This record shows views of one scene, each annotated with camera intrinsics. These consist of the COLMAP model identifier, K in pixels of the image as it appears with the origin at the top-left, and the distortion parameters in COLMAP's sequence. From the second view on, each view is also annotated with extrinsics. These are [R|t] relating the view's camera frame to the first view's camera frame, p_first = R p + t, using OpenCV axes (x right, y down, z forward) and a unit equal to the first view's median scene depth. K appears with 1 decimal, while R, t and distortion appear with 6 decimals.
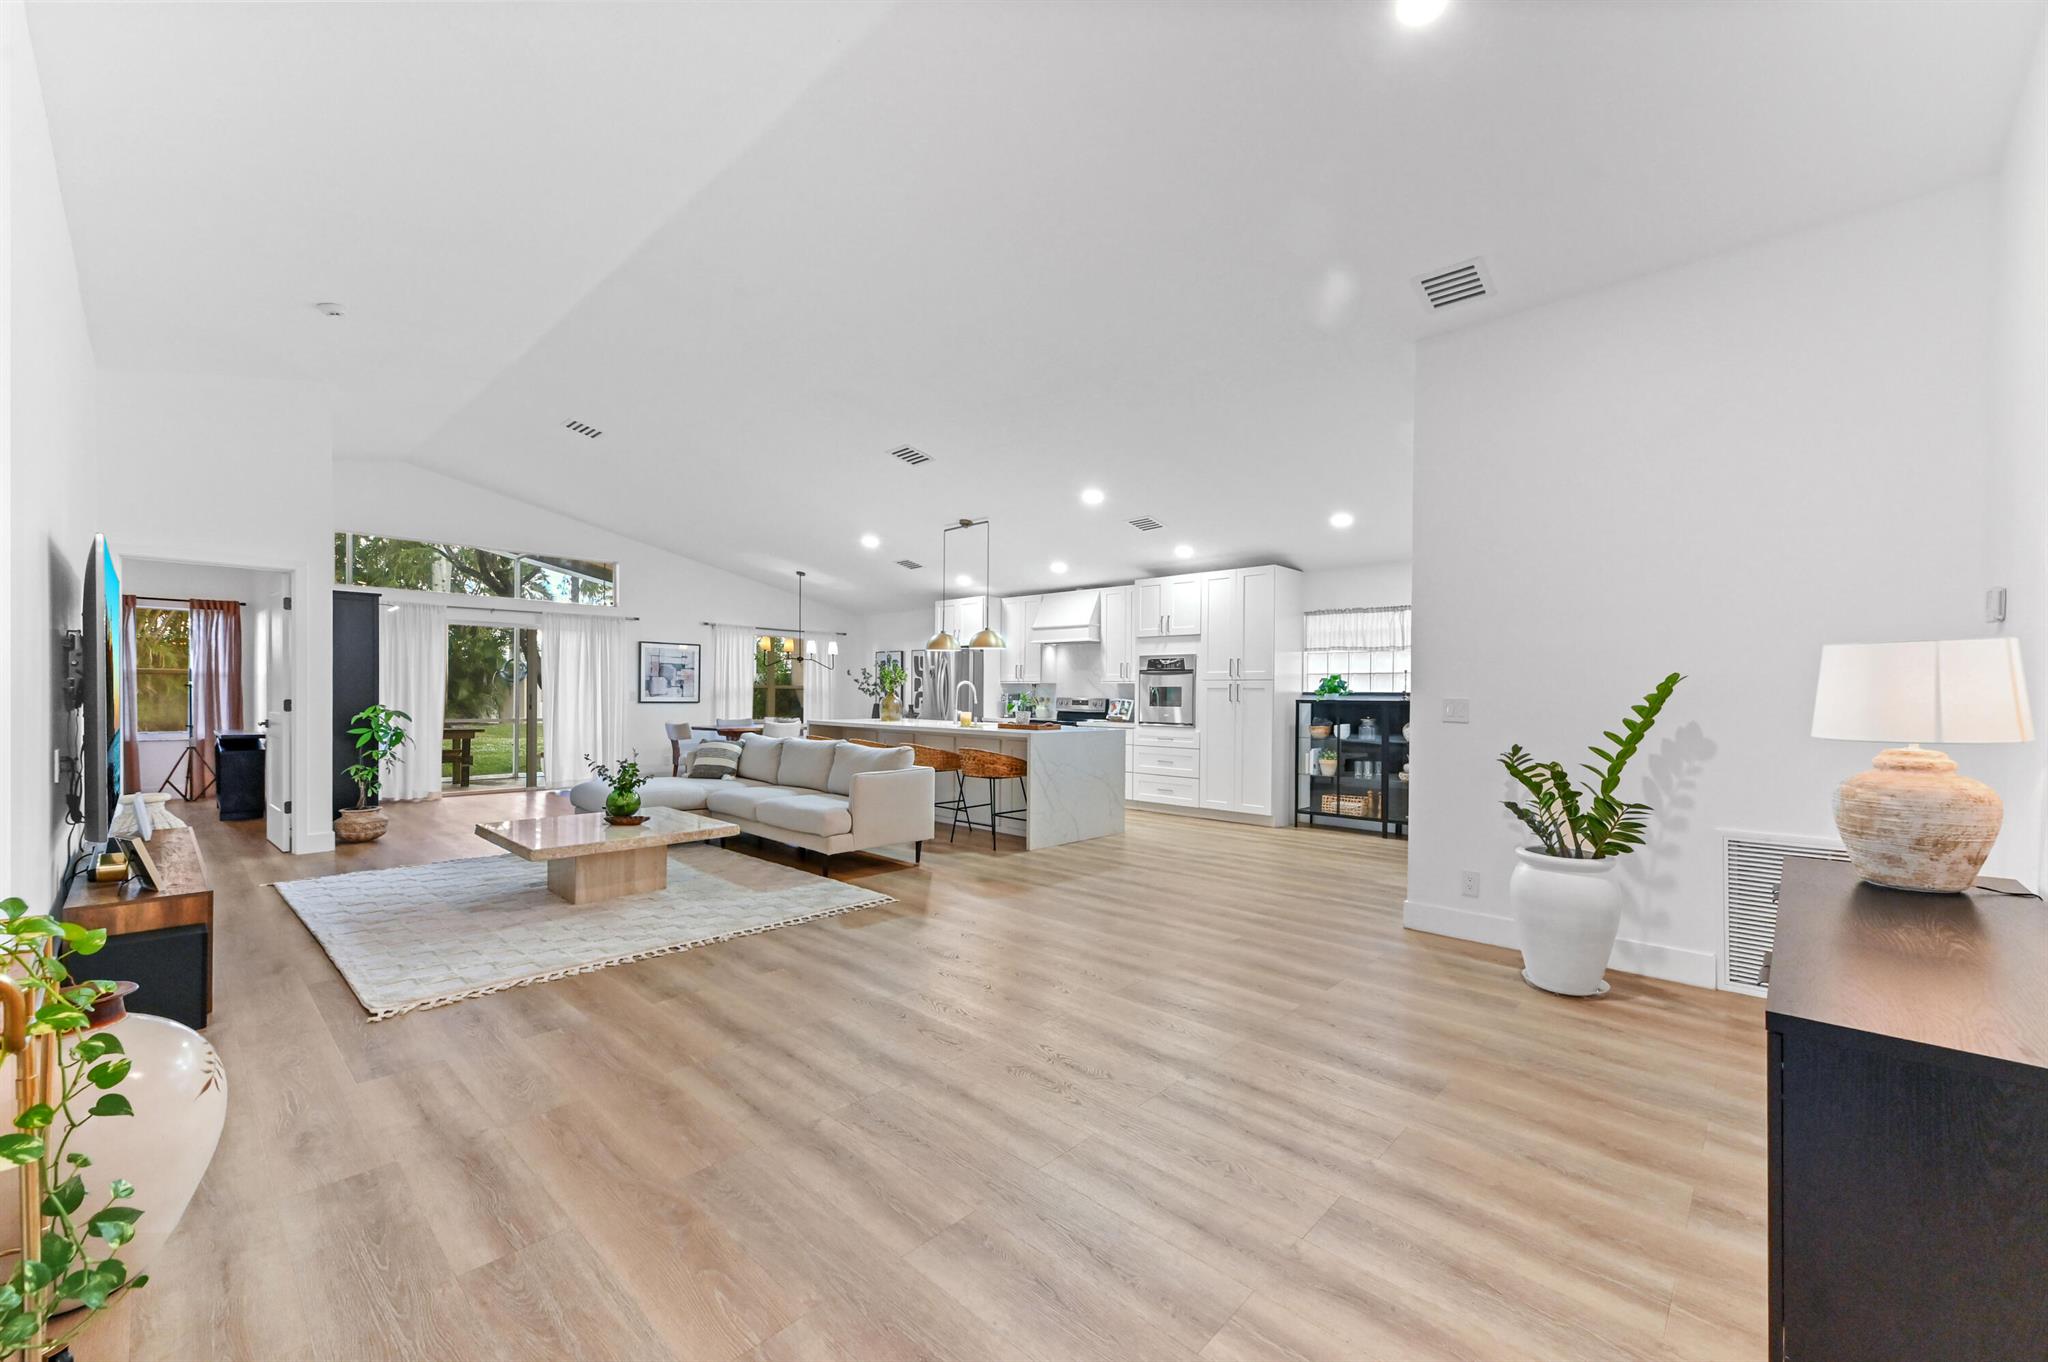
lens RADIAL K [[829.6, 0, 1041.8], [0, 829.6, 714.4], [0, 0, 1]] dist [0.014333, -0.000025]
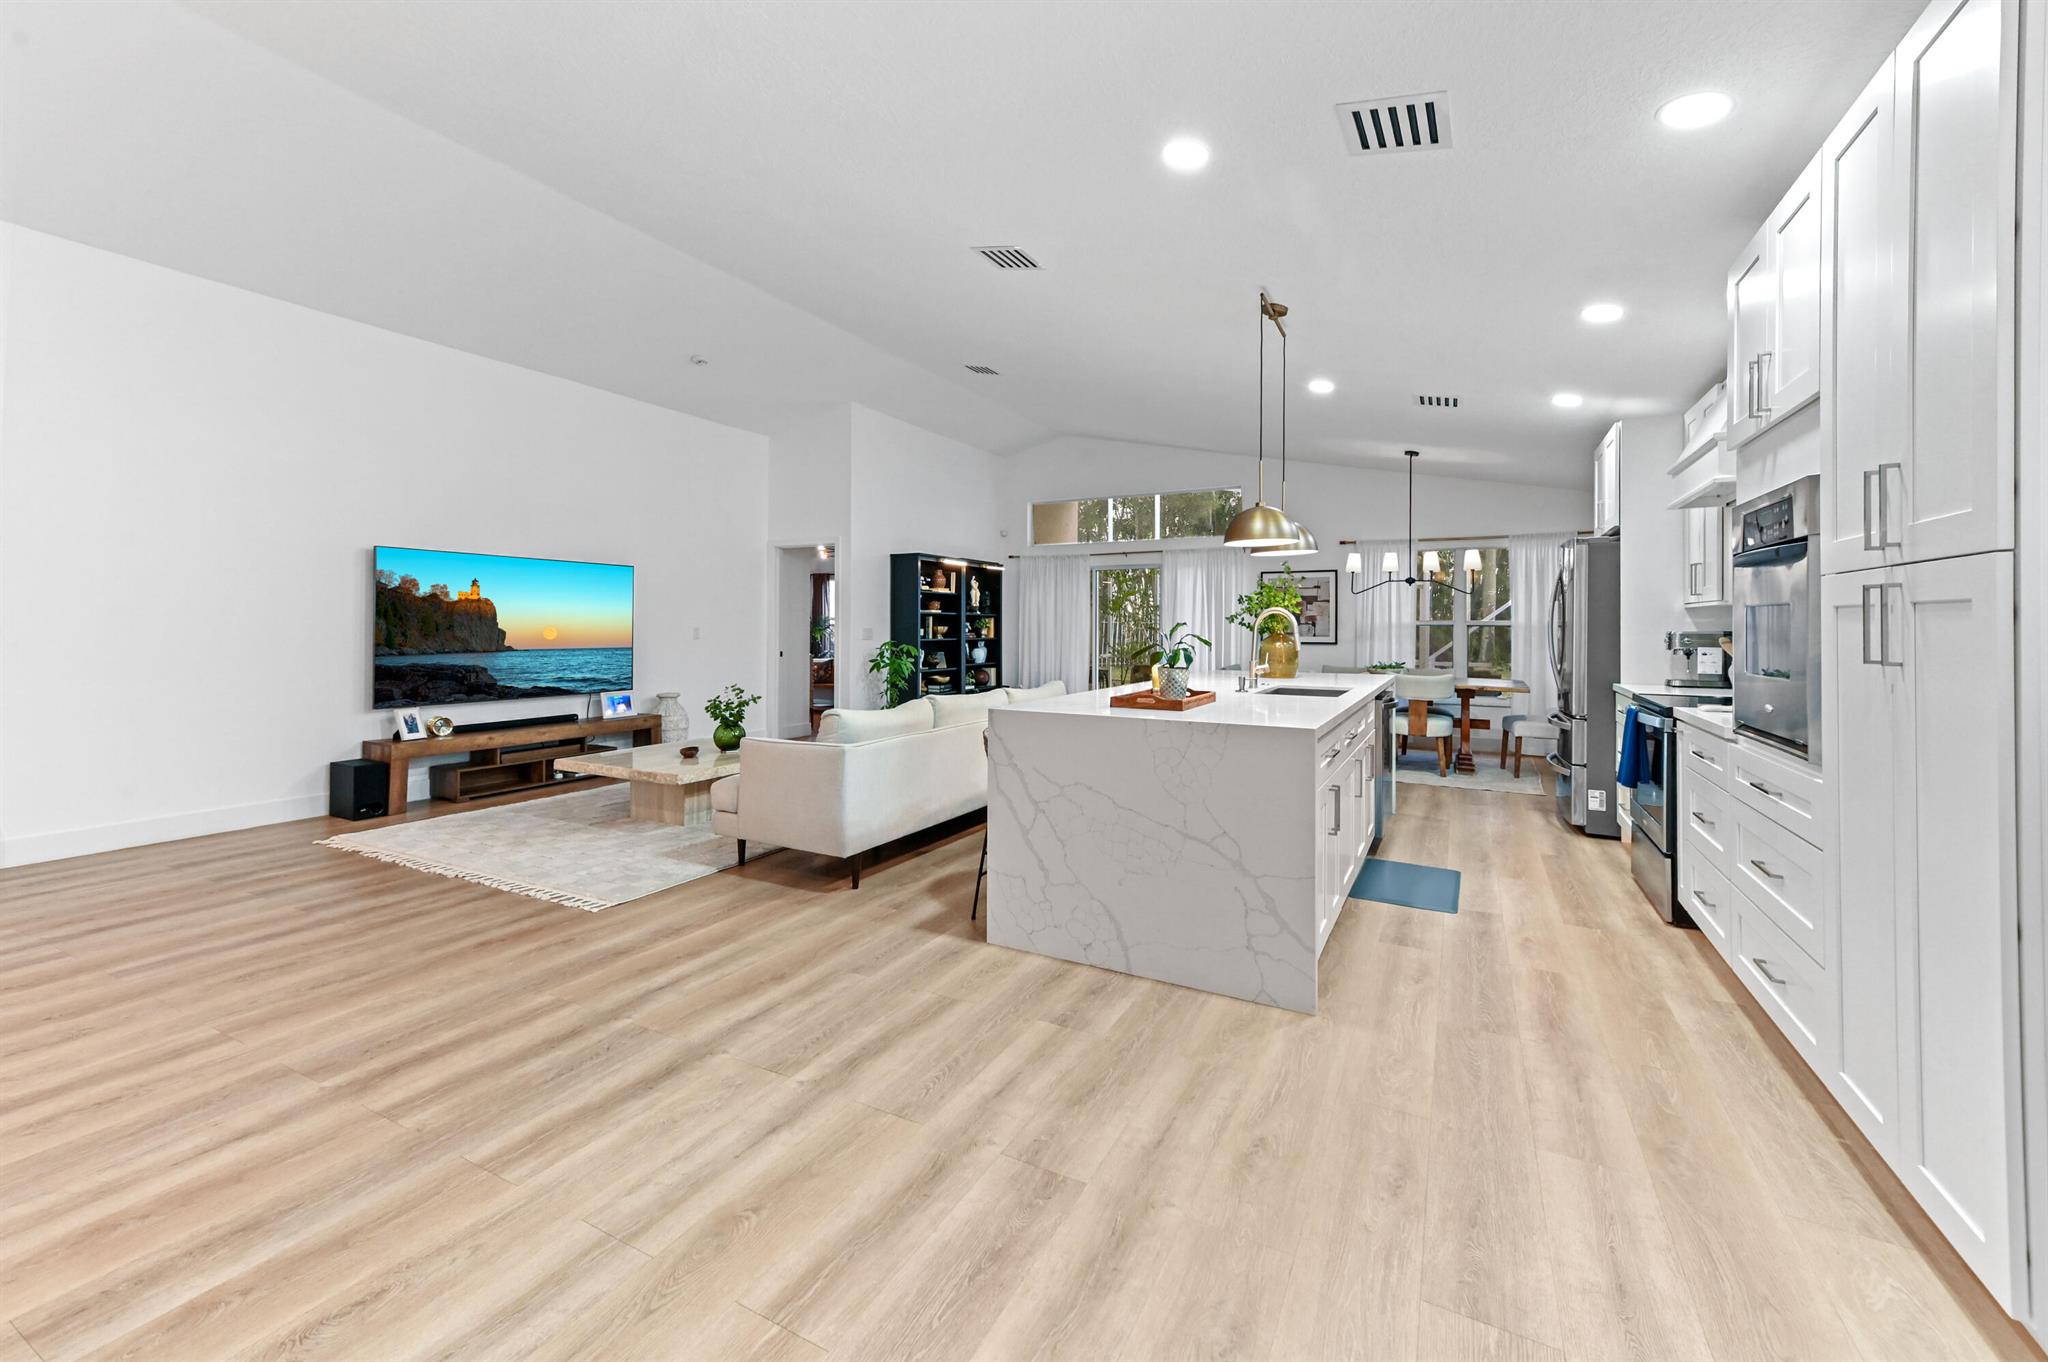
lens RADIAL K [[829.6, 0, 1006.6], [0, 829.6, 622.8], [0, 0, 1]] dist [0.014333, -0.000025]
pose [[0.237392, -0.012014, -0.971340, 0.384019], [-0.025732, 0.999495, -0.018651, -0.015974], [0.971073, 0.029422, 0.236963, 0.709506]]
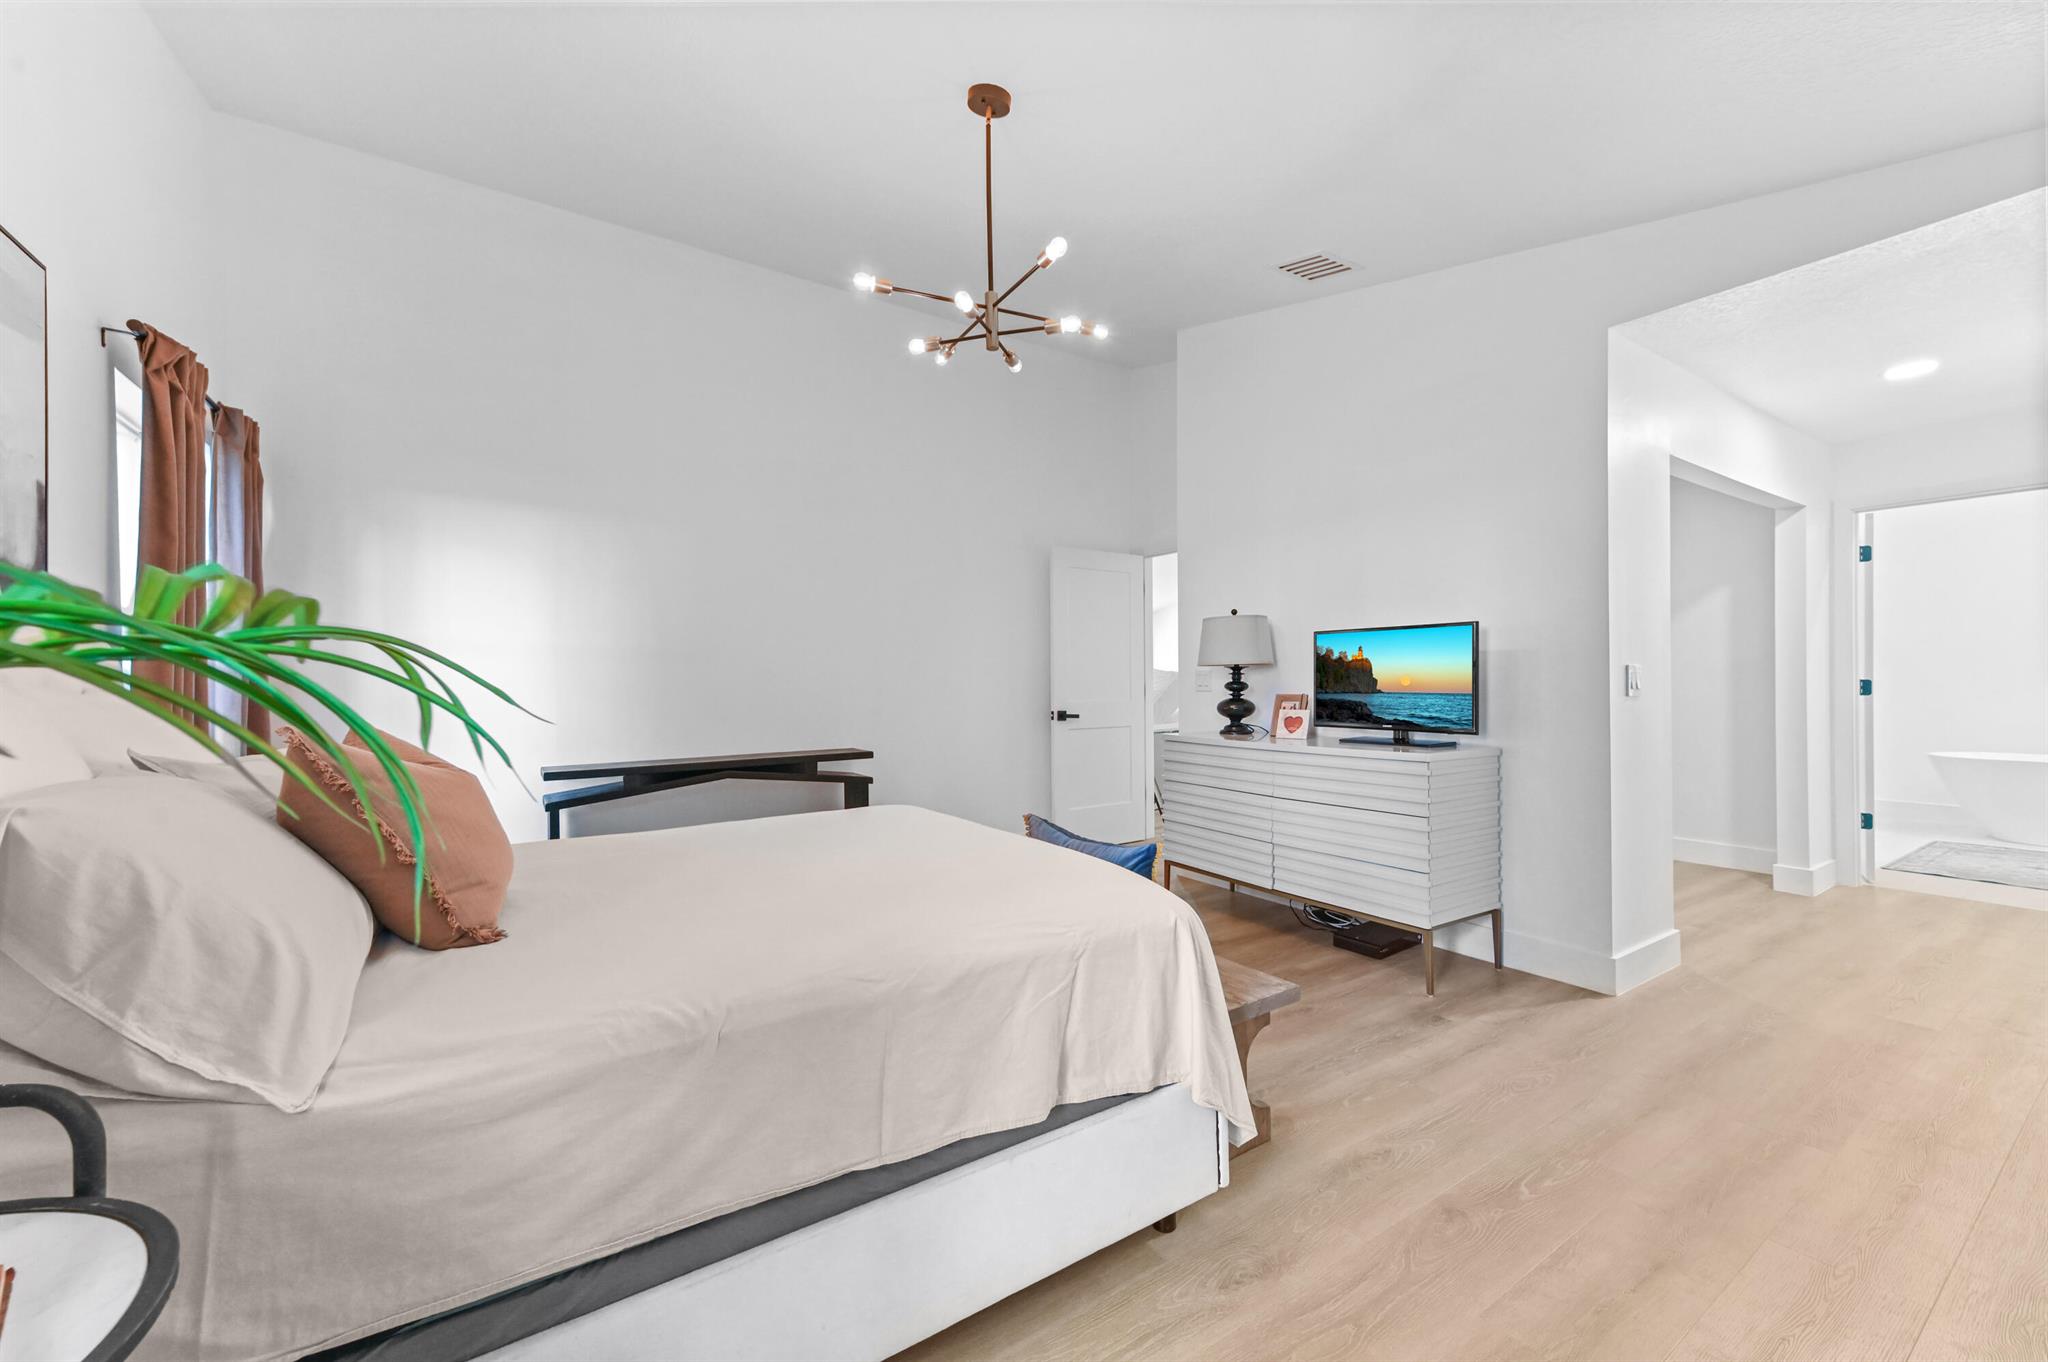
lens RADIAL K [[829.6, 0, 1005.3], [0, 829.6, 679.9], [0, 0, 1]] dist [0.014333, -0.000025]
pose [[-0.960301, -0.005923, 0.278904, -0.311333], [0.002220, 0.999581, 0.028870, -0.045217], [-0.278958, 0.028343, -0.959885, 1.705032]]
